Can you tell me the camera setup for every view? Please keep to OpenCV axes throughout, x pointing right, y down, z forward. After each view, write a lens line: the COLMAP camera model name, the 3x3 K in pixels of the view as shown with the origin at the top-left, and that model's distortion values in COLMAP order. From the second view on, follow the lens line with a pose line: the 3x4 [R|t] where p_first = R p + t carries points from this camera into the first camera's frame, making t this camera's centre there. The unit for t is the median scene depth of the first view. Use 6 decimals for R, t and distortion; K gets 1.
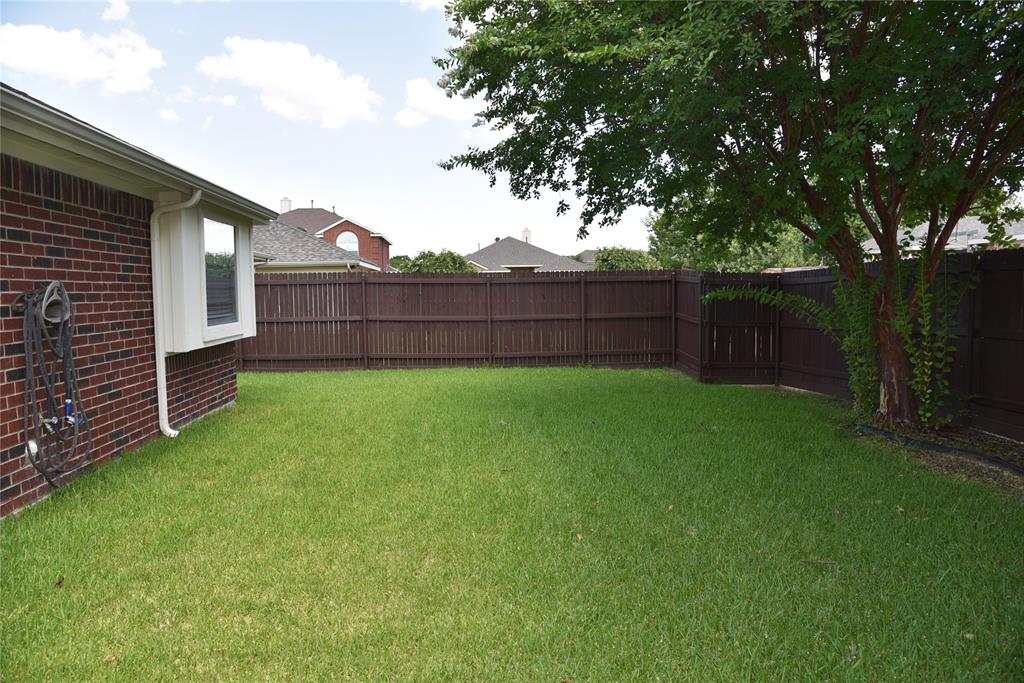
lens RADIAL K [[713.6, 0, 512.4], [0, 713.6, 342.4], [0, 0, 1]] dist [-0.079351, 0.028120]
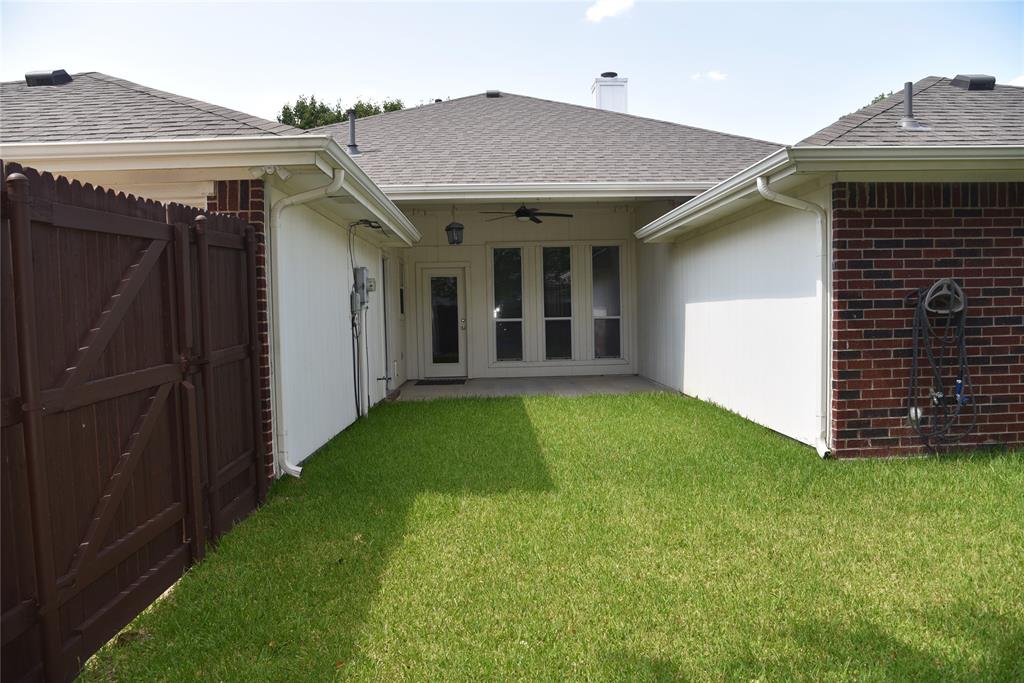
lens RADIAL K [[713.6, 0, 511.7], [0, 713.6, 343.0], [0, 0, 1]] dist [-0.079351, 0.028120]
pose [[-0.063364, 0.046599, -0.996902, 0.600609], [-0.046284, 0.997697, 0.049578, -0.002422], [0.996917, 0.049282, -0.061061, 0.342398]]
